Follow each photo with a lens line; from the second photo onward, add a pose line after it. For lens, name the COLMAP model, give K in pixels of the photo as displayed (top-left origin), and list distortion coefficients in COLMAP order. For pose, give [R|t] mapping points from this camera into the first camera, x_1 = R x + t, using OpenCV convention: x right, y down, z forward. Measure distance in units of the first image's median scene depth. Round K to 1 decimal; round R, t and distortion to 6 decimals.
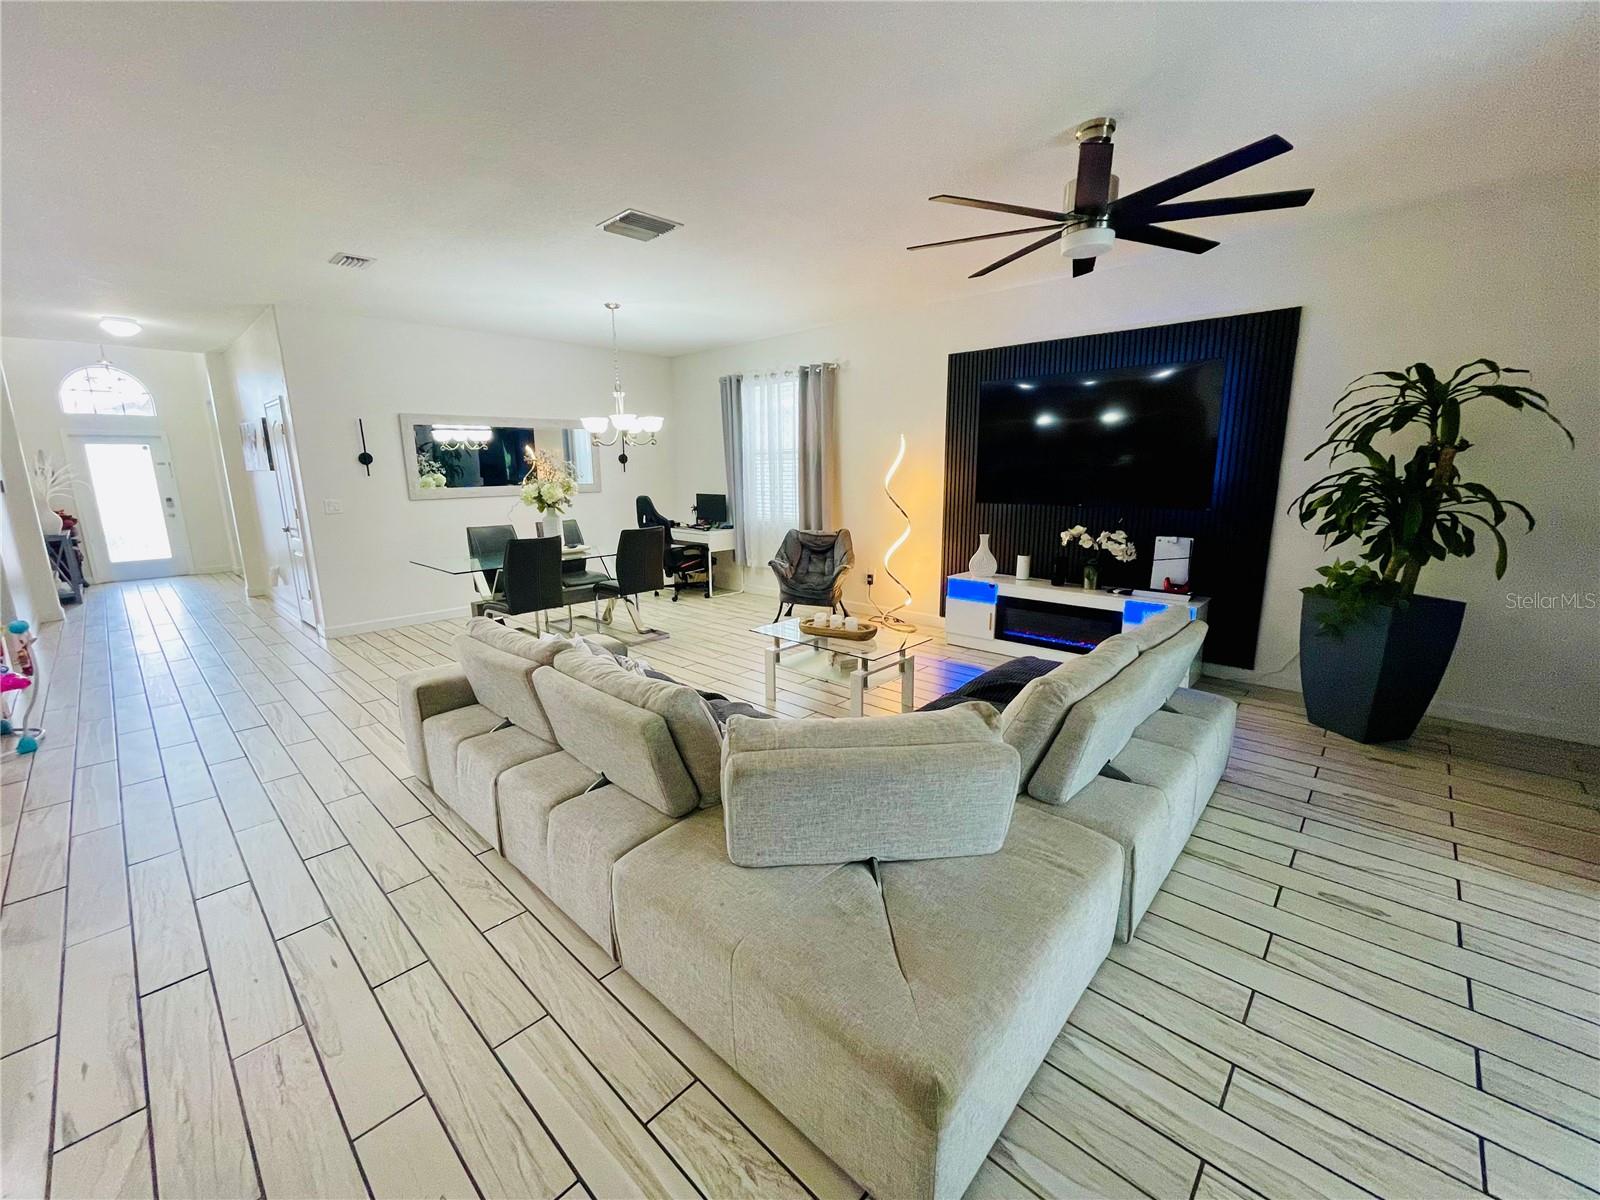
lens RADIAL K [[649.6, 0, 802.1], [0, 649.6, 597.7], [0, 0, 1]] dist [-0.003642, 0.000626]
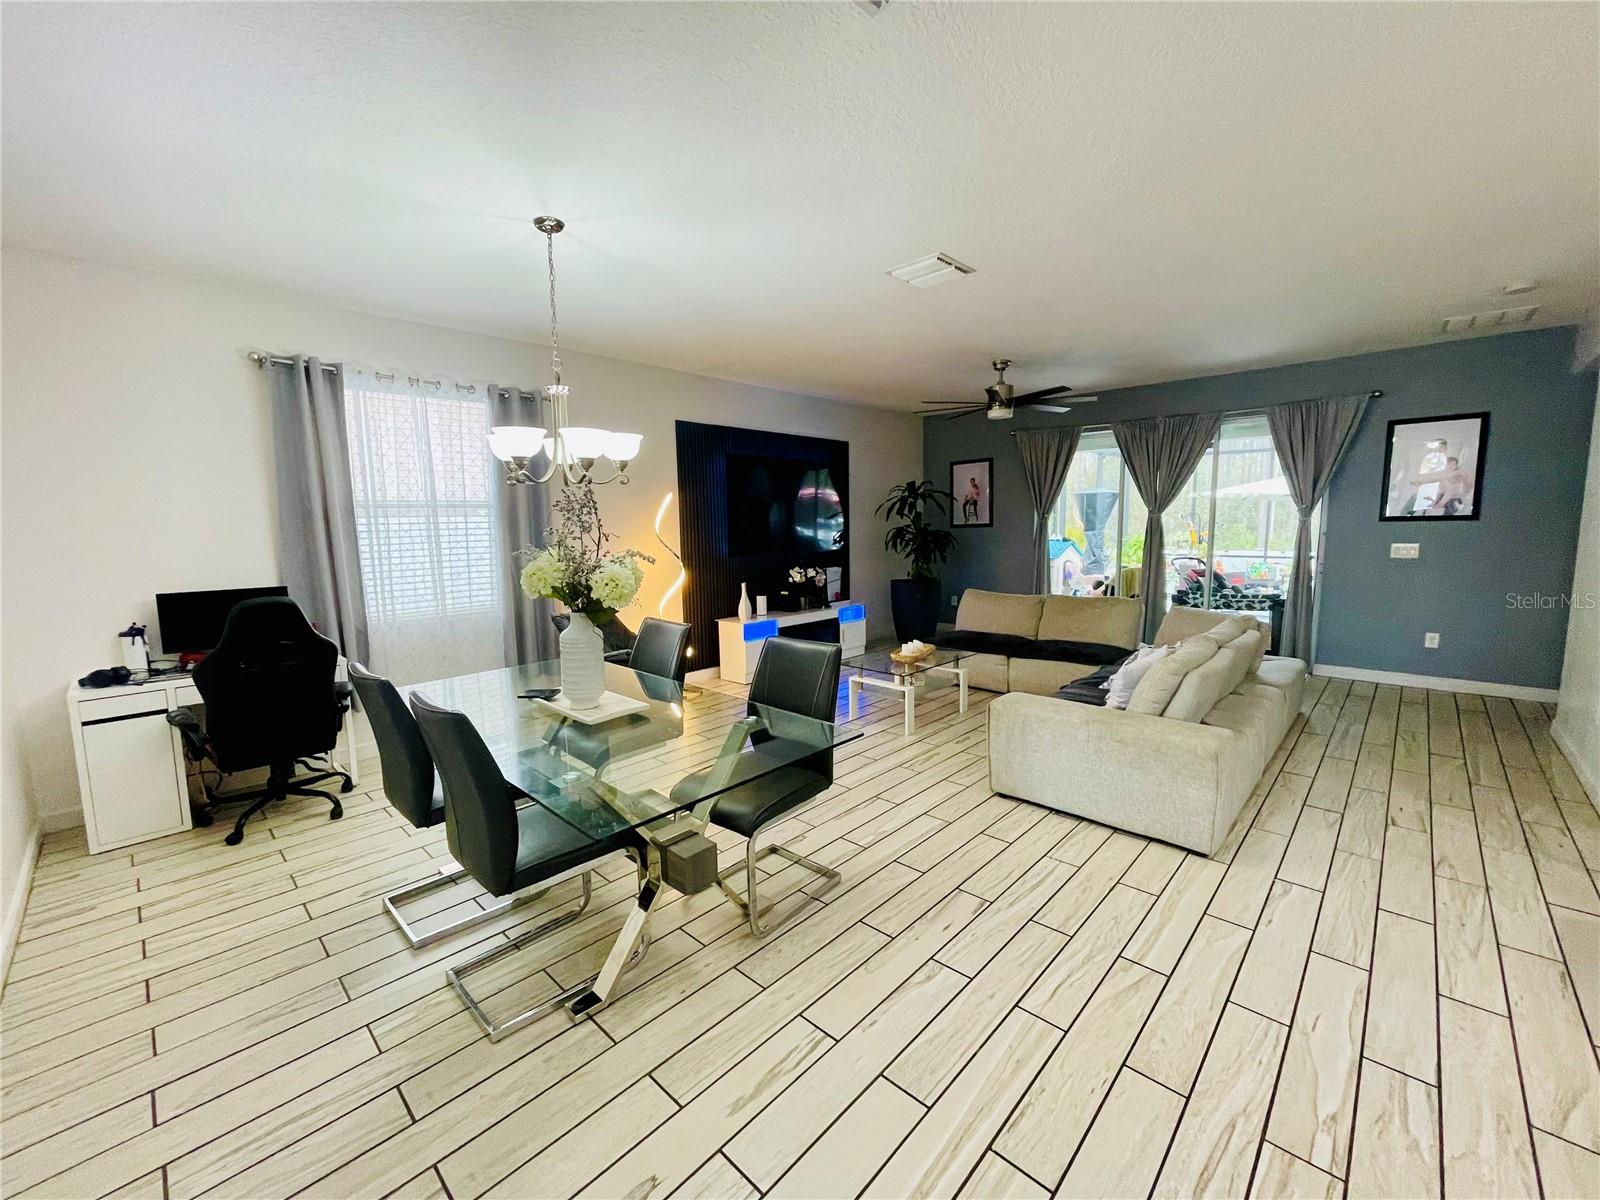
lens RADIAL K [[649.6, 0, 795.7], [0, 649.6, 602.2], [0, 0, 1]] dist [-0.003642, 0.000626]
pose [[0.026395, -0.099207, 0.994717, -2.239520], [0.230222, 0.968918, 0.090525, -0.377712], [-0.972780, 0.226616, 0.048414, 2.214507]]
